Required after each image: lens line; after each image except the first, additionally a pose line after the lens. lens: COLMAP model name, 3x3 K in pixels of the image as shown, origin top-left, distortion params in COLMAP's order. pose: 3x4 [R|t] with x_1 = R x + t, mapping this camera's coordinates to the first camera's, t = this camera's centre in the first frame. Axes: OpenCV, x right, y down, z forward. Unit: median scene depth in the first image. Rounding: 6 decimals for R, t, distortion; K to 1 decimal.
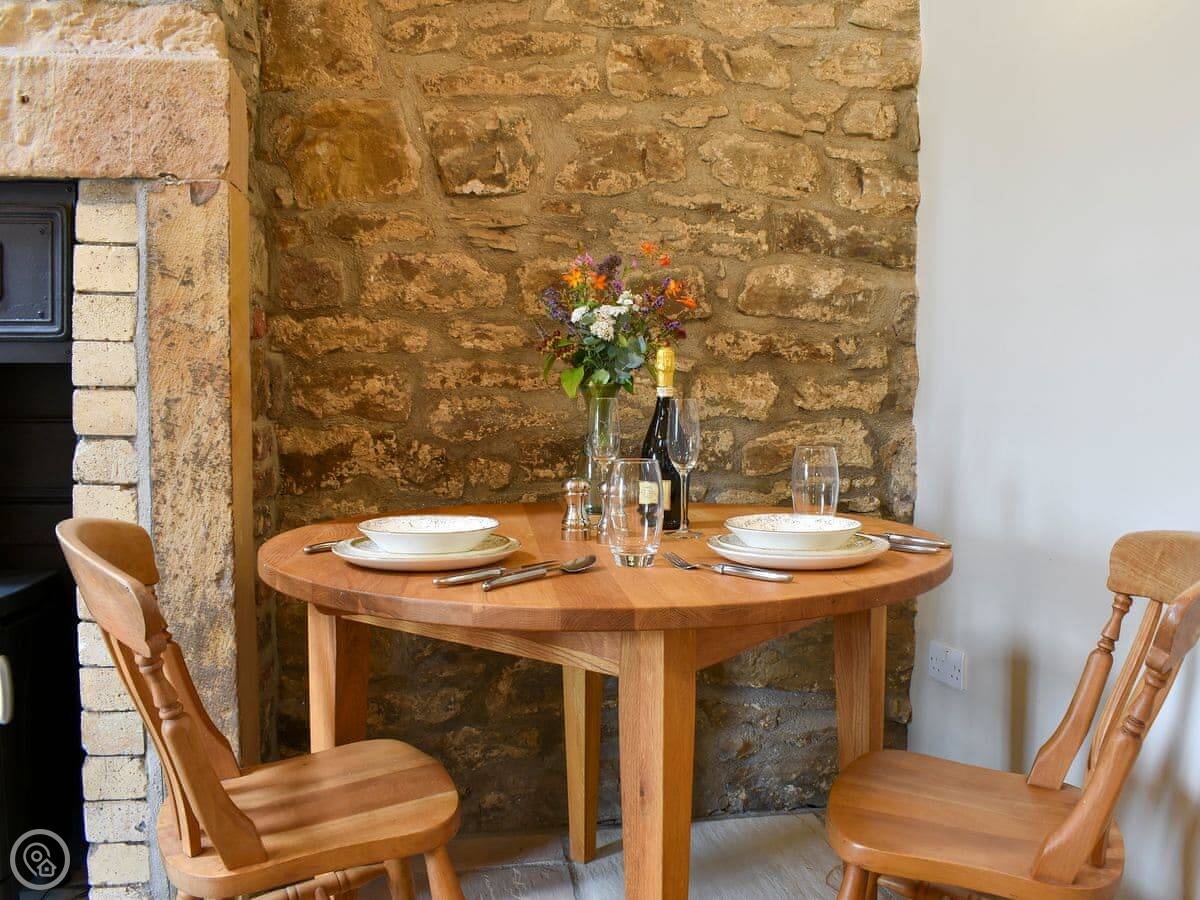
lens RADIAL K [[1053.4, 0, 662.7], [0, 1053.4, 448.6], [0, 0, 1]] dist [-0.102207, 0.018199]
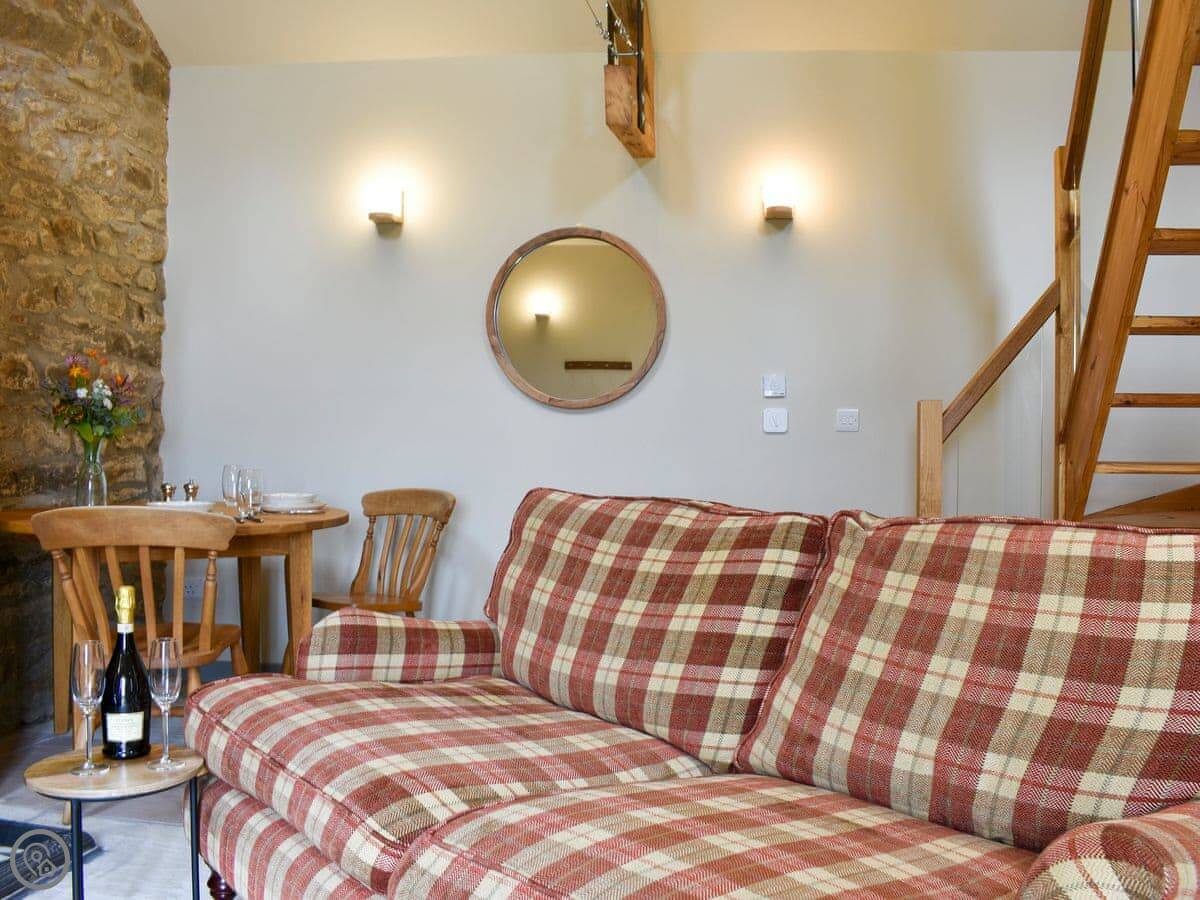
lens RADIAL K [[1053.4, 0, 662.7], [0, 1053.4, 448.6], [0, 0, 1]] dist [-0.102207, 0.018199]
pose [[0.345086, -0.011211, 0.938504, -1.160118], [0.044244, 0.999011, -0.004335, 0.009185], [-0.937528, 0.043019, 0.345241, -0.396676]]
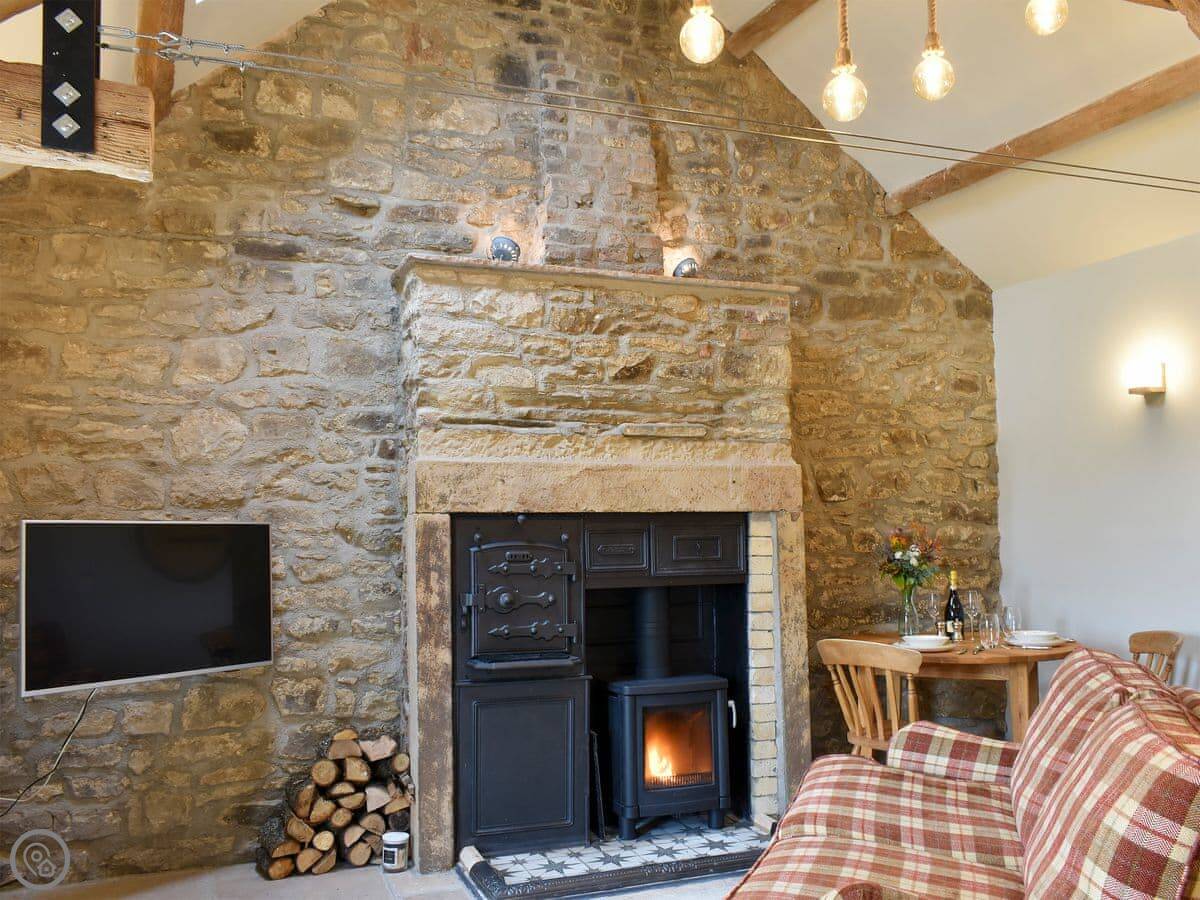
lens RADIAL K [[1059.5, 0, 632.4], [0, 1059.5, 497.4], [0, 0, 1]] dist [-0.001912, -0.000944]
pose [[0.984776, -0.014508, 0.173220, -0.995566], [0.031400, 0.994965, -0.095180, -0.041068], [-0.170967, 0.099170, 0.980273, -1.186309]]
